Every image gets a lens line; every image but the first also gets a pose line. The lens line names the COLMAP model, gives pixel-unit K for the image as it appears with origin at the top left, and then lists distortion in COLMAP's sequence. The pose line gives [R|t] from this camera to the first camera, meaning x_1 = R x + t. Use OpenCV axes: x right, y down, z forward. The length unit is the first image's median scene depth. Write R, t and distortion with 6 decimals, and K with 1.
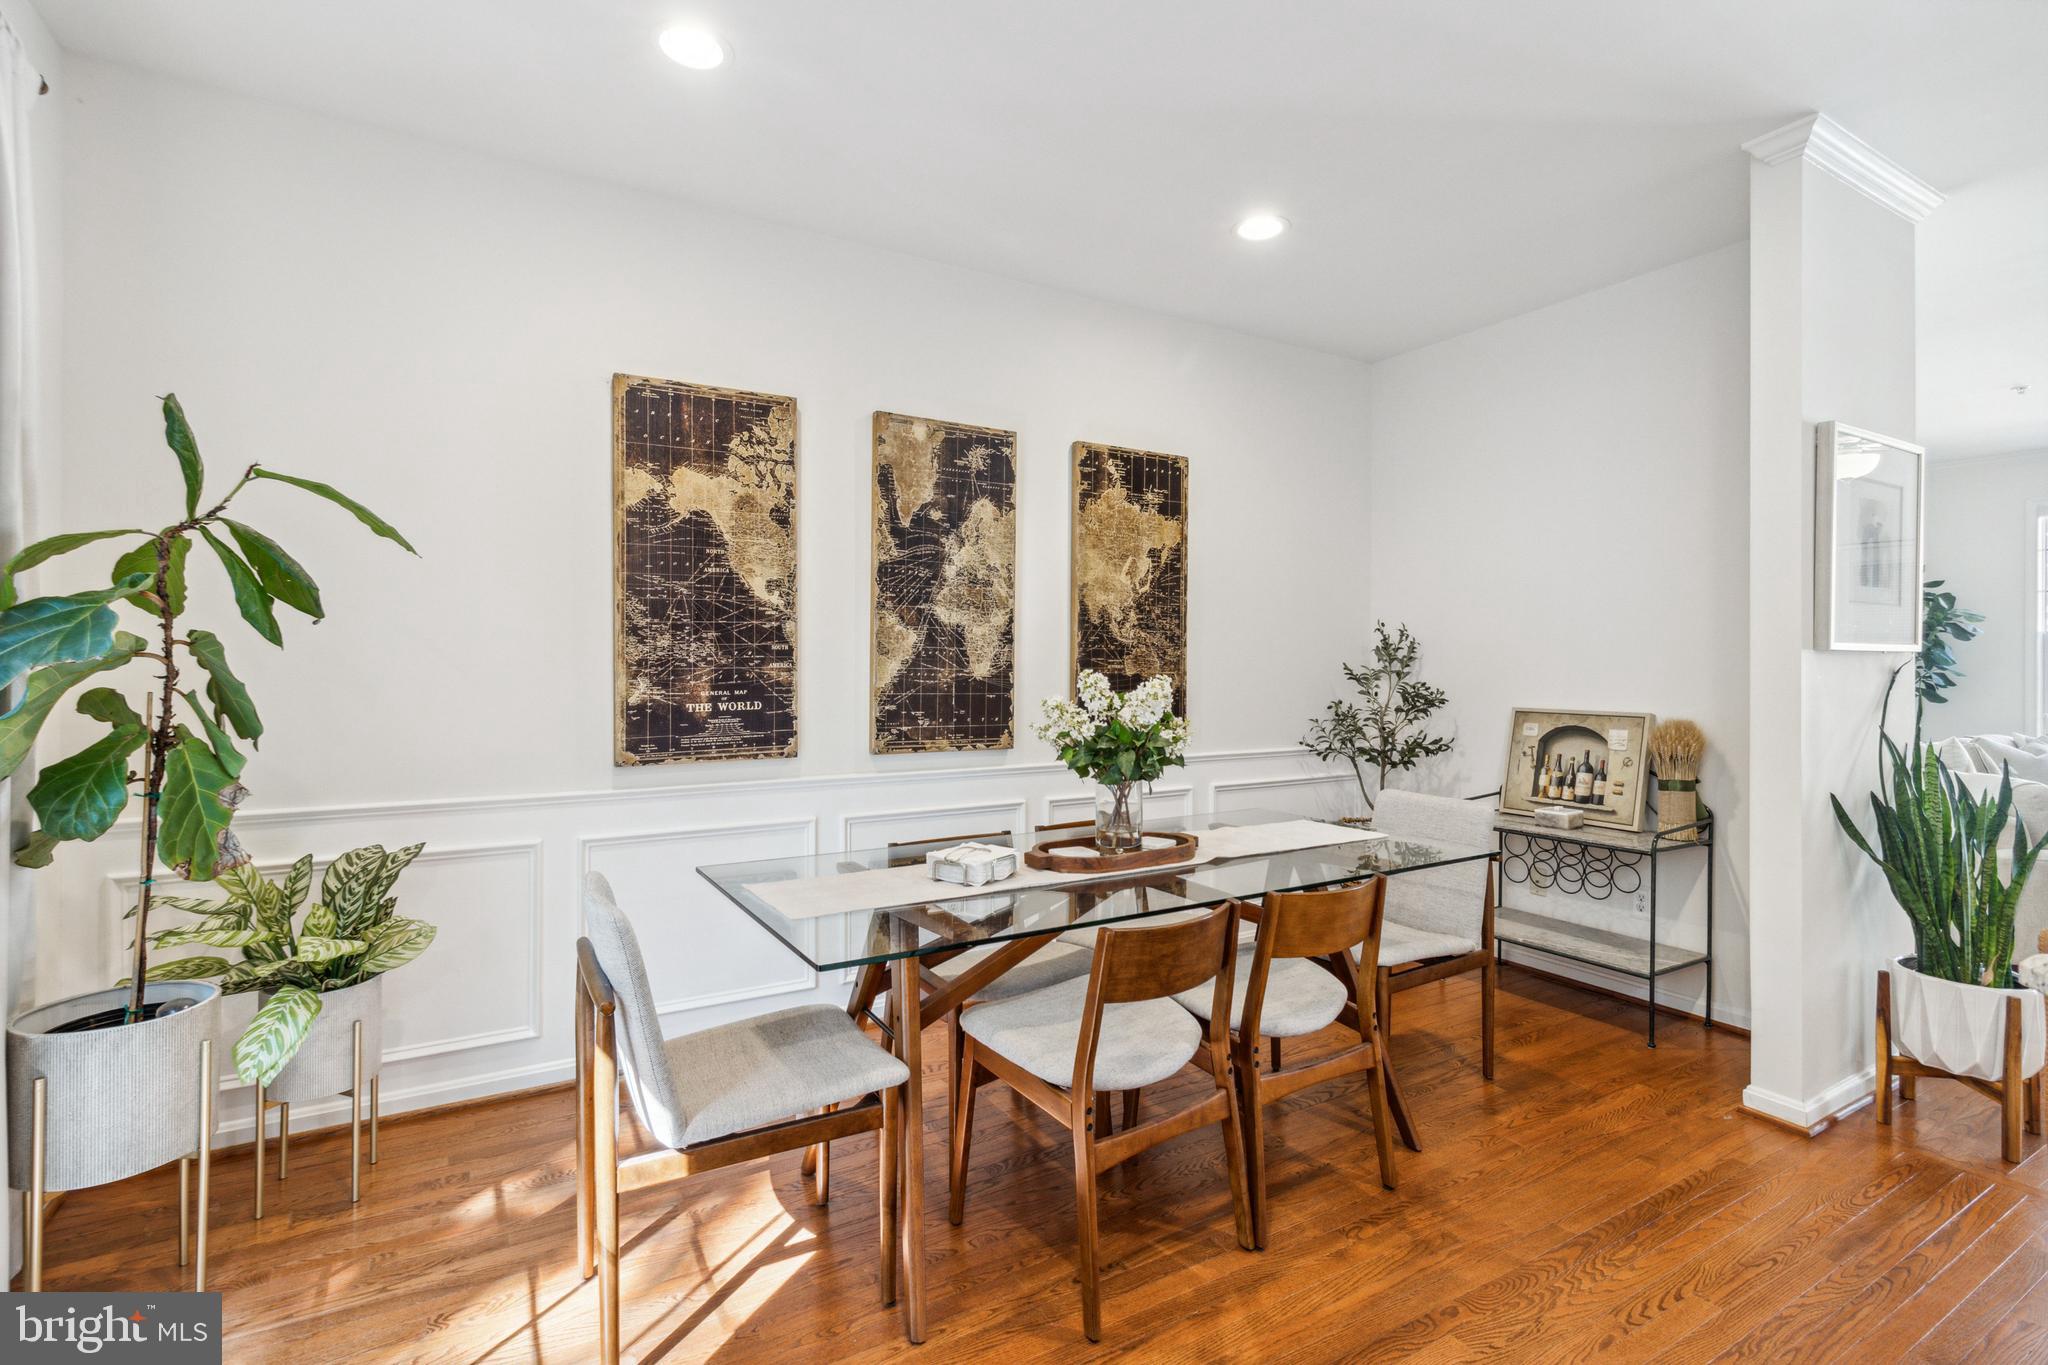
lens RADIAL K [[955.5, 0, 1025.8], [0, 955.5, 661.9], [0, 0, 1]] dist [0.003024, -0.001473]
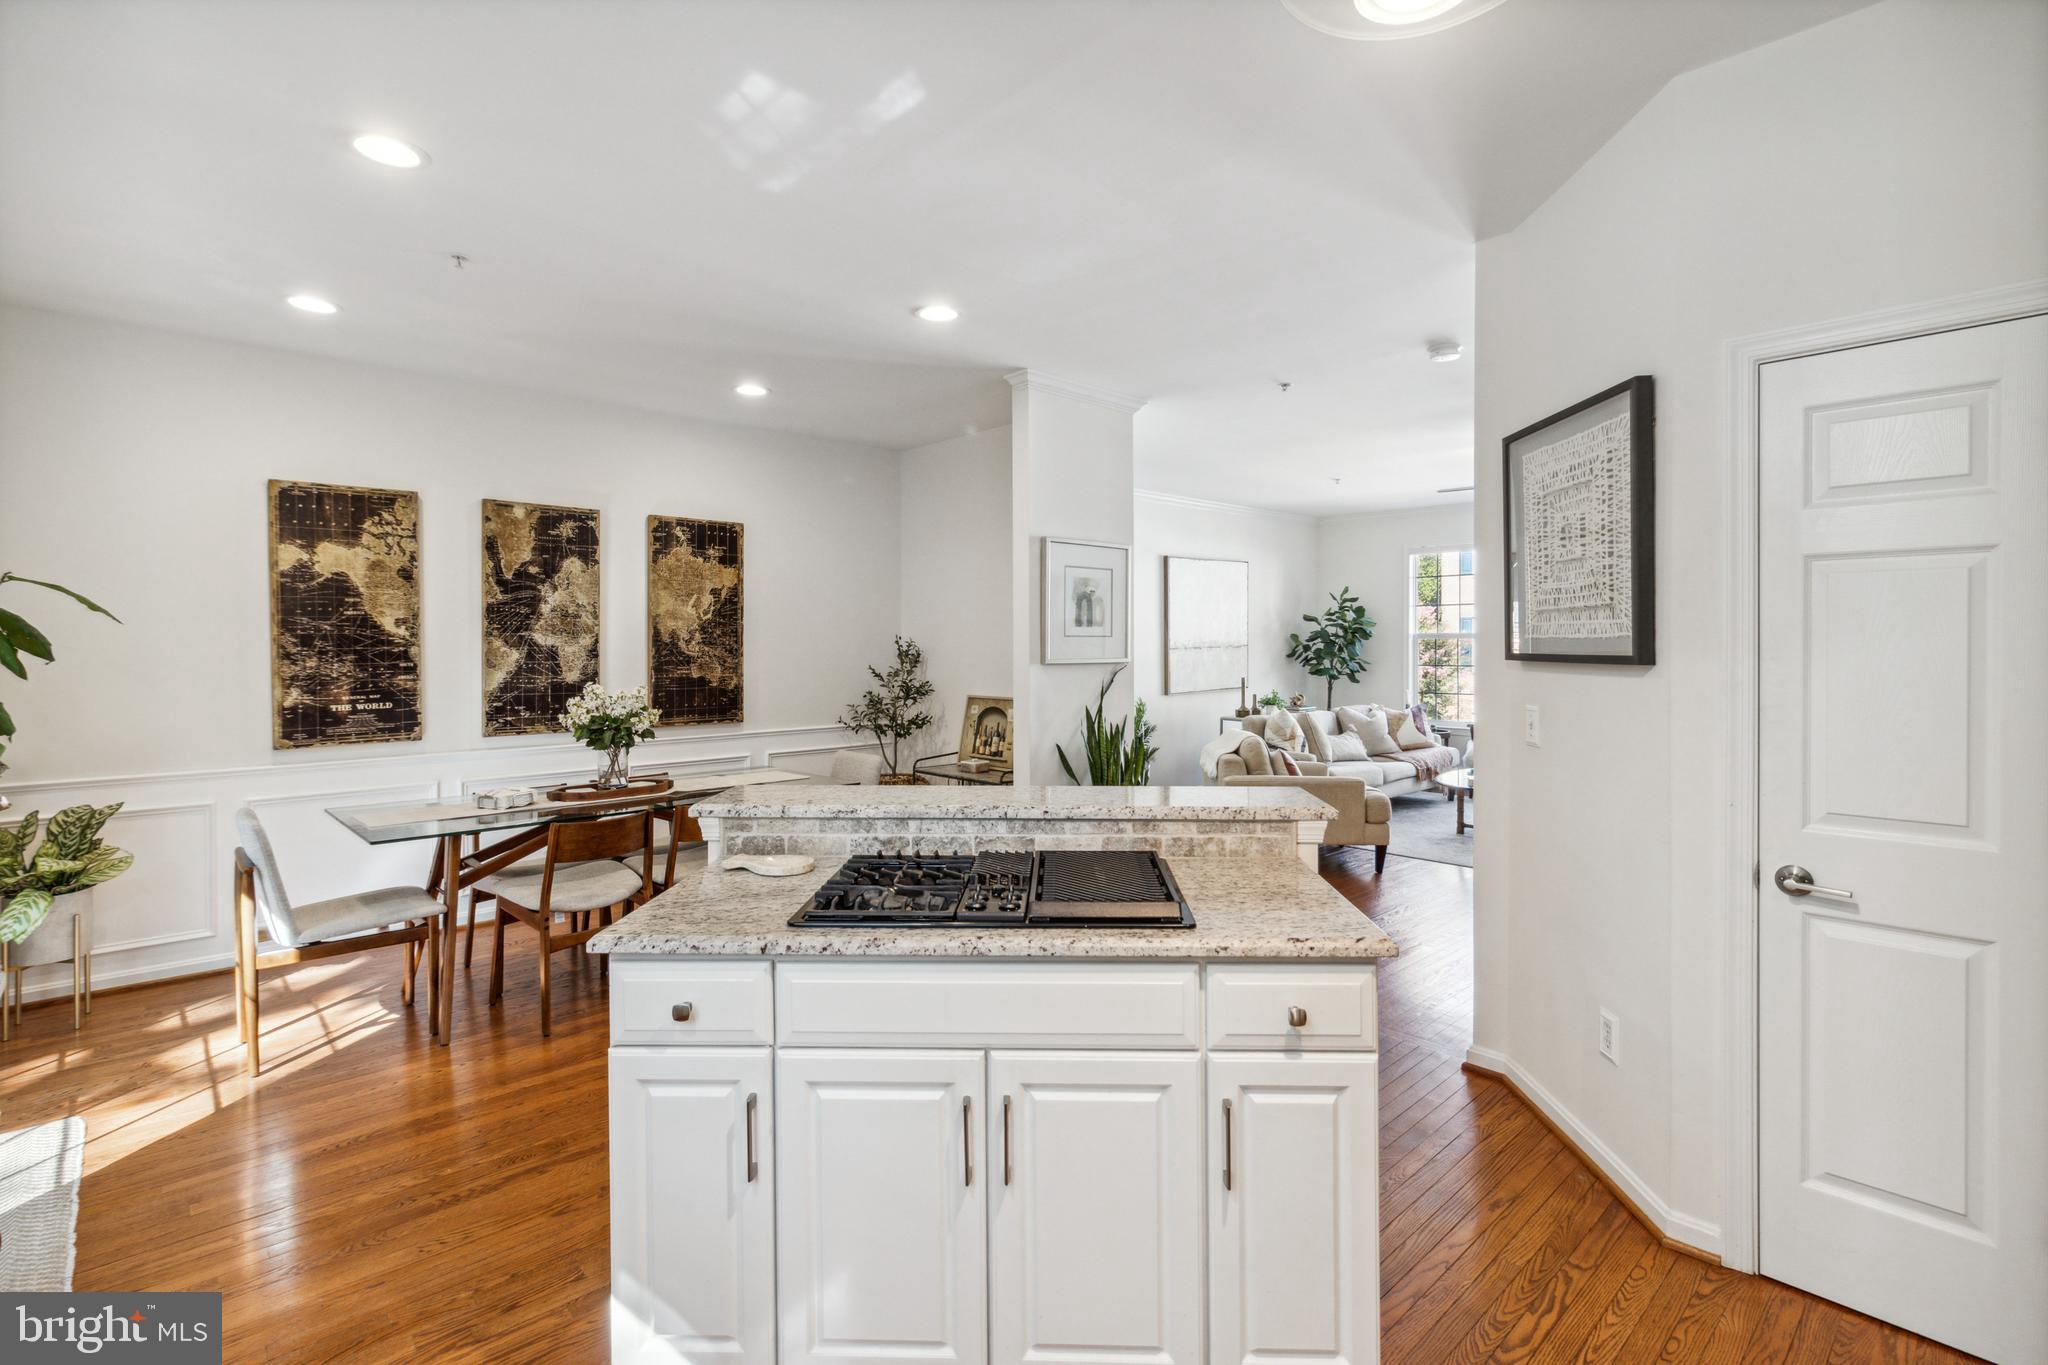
lens RADIAL K [[955.5, 0, 1026.7], [0, 955.5, 653.3], [0, 0, 1]] dist [0.003024, -0.001473]
pose [[0.975893, -0.007514, 0.218121, 0.317414], [0.005085, 0.999919, 0.011694, -0.041272], [-0.218191, -0.010303, 0.975852, -0.570656]]
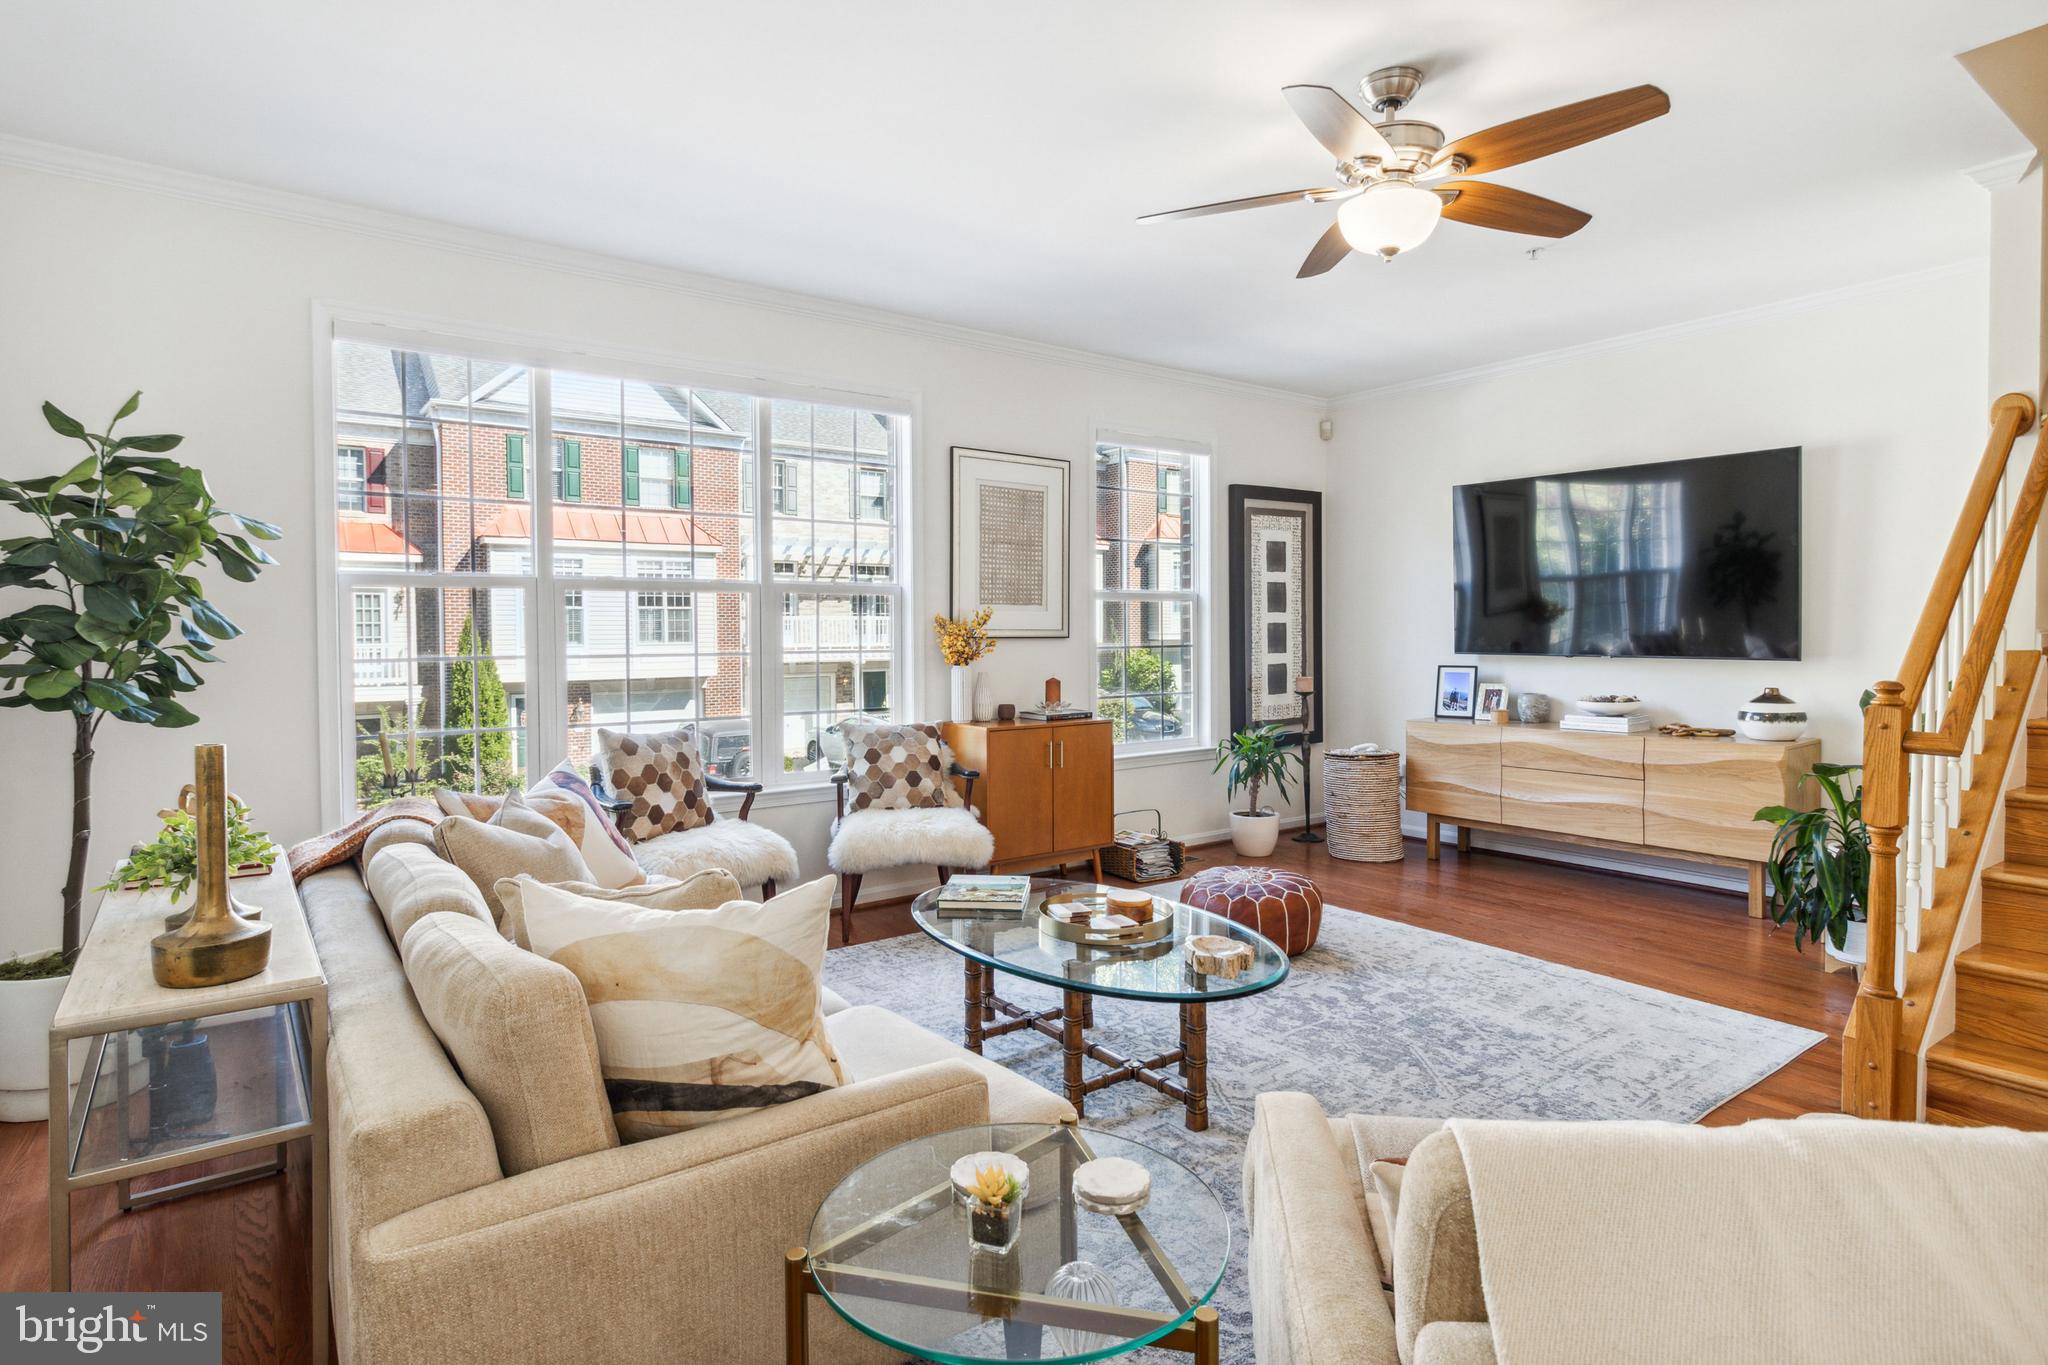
lens RADIAL K [[1069.7, 0, 1029.4], [0, 1069.7, 647.0], [0, 0, 1]] dist [0.005246, 0.000136]
pose [[-0.115681, -0.017488, 0.993132, 0.871444], [0.006064, 0.999814, 0.018312, 0.001941], [-0.993268, 0.008140, -0.115554, 1.344724]]
